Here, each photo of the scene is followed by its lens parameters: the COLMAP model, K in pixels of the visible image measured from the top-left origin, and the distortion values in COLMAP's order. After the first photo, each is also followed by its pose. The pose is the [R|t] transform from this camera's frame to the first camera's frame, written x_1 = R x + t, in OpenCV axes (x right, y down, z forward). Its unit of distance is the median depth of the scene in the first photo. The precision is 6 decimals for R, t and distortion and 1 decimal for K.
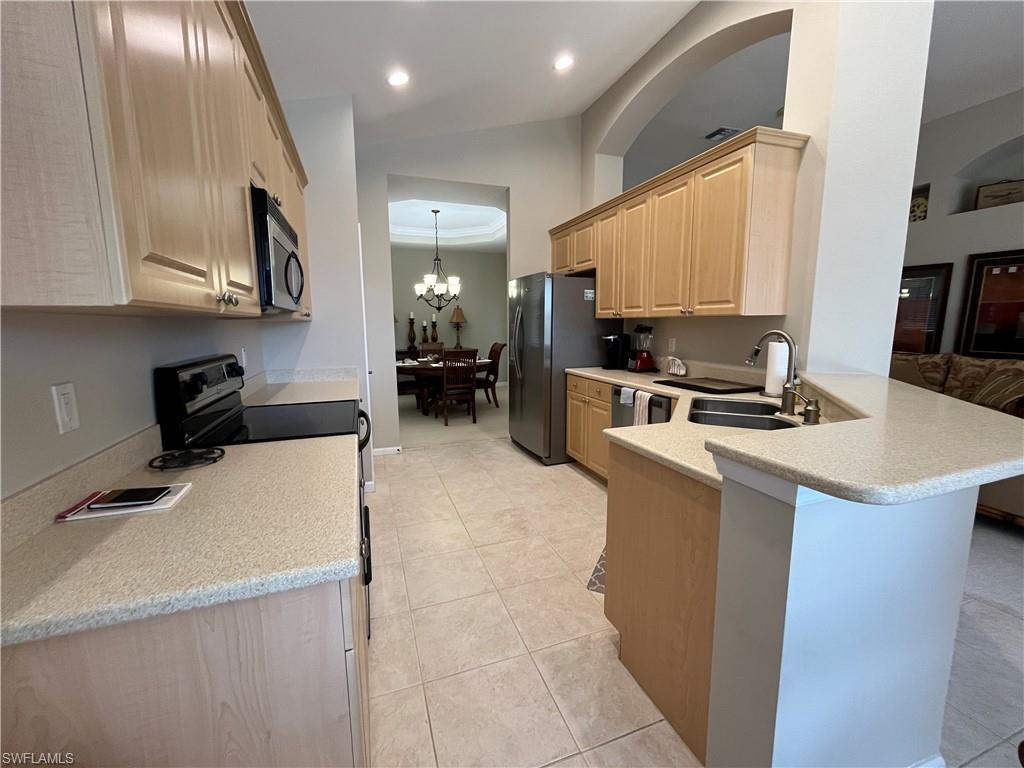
lens RADIAL K [[420.2, 0, 512.1], [0, 420.2, 382.8], [0, 0, 1]] dist [-0.001588, 0.000214]
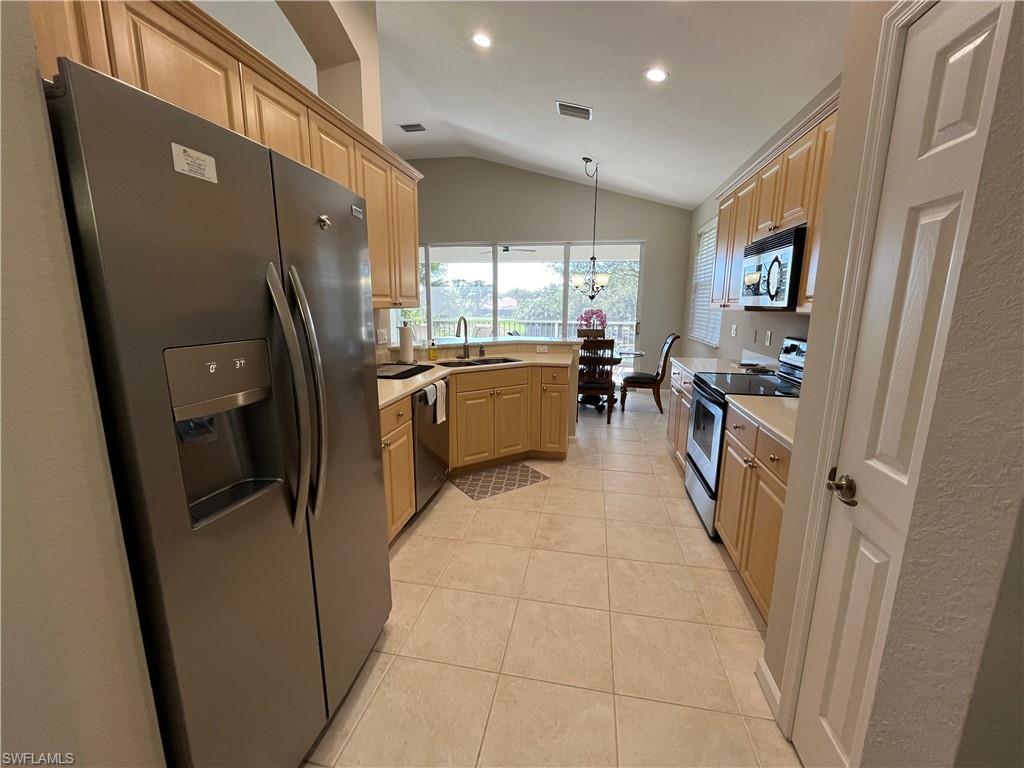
lens RADIAL K [[420.2, 0, 515.4], [0, 420.2, 381.5], [0, 0, 1]] dist [-0.001588, 0.000214]
pose [[-0.865264, -0.092749, 0.492662, -0.336895], [0.070153, 0.950666, 0.302181, -0.258326], [-0.496384, 0.296028, -0.816070, 1.638583]]
